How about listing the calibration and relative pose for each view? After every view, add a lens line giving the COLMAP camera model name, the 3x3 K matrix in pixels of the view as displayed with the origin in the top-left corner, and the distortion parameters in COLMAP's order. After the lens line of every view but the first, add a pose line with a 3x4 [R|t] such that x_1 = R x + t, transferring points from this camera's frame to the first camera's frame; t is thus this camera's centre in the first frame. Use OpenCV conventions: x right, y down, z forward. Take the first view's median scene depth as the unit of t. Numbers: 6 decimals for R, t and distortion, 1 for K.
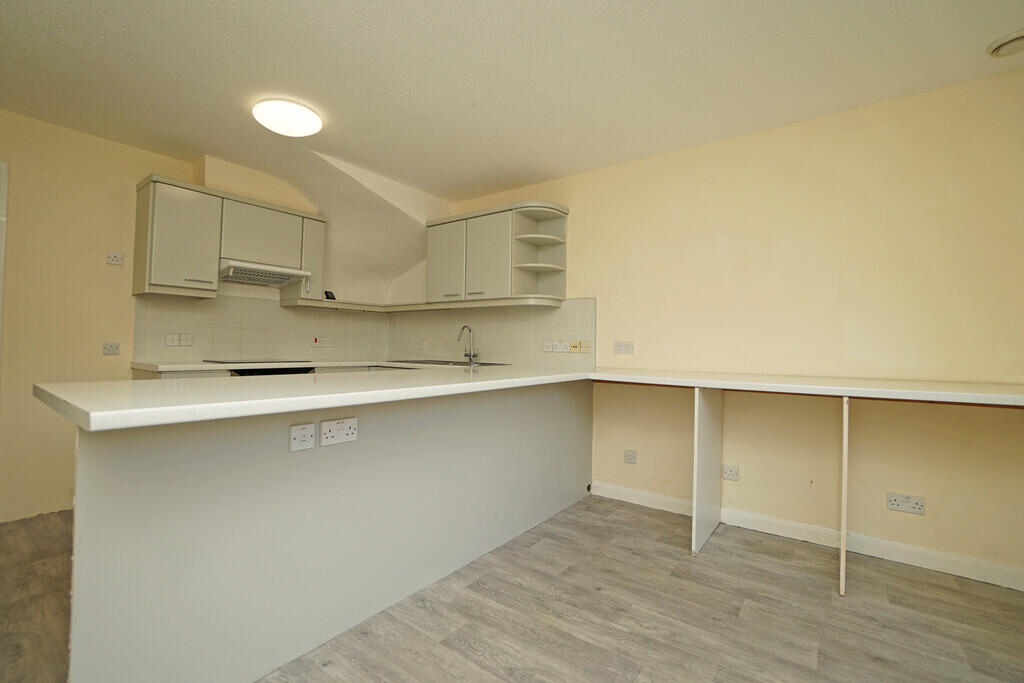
lens RADIAL K [[447.6, 0, 512.0], [0, 447.6, 341.5], [0, 0, 1]] dist [-0.055929, 0.034514]
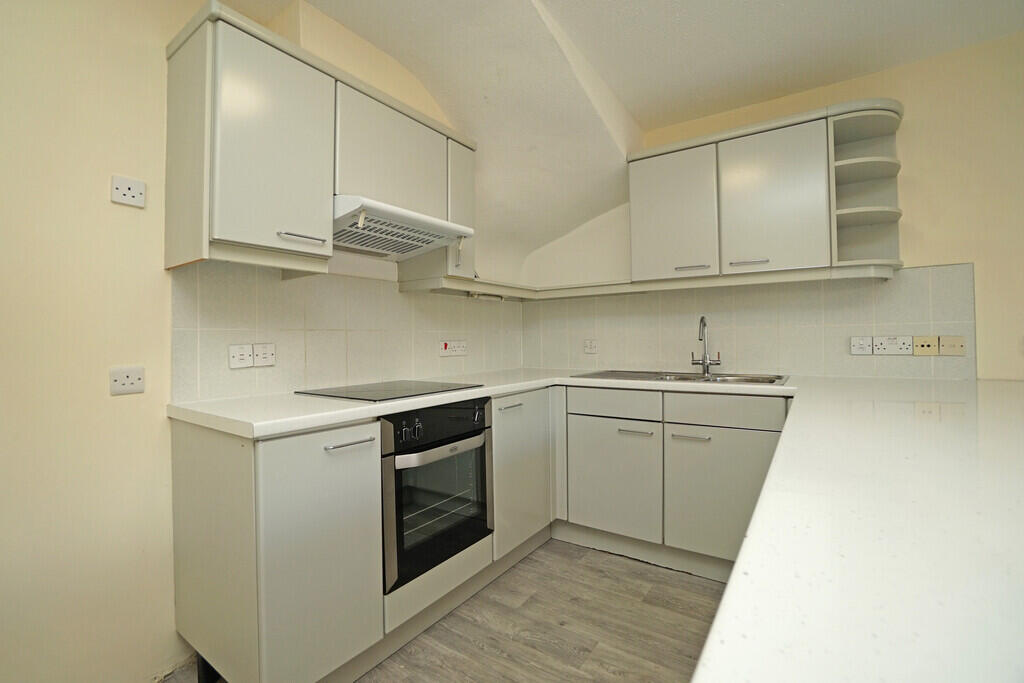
lens RADIAL K [[447.6, 0, 512.0], [0, 447.6, 341.5], [0, 0, 1]] dist [-0.055929, 0.034514]
pose [[0.998241, -0.029488, 0.051439, -0.448637], [0.028837, 0.999495, 0.013348, -0.017967], [-0.051807, -0.011841, 0.998587, 0.431764]]
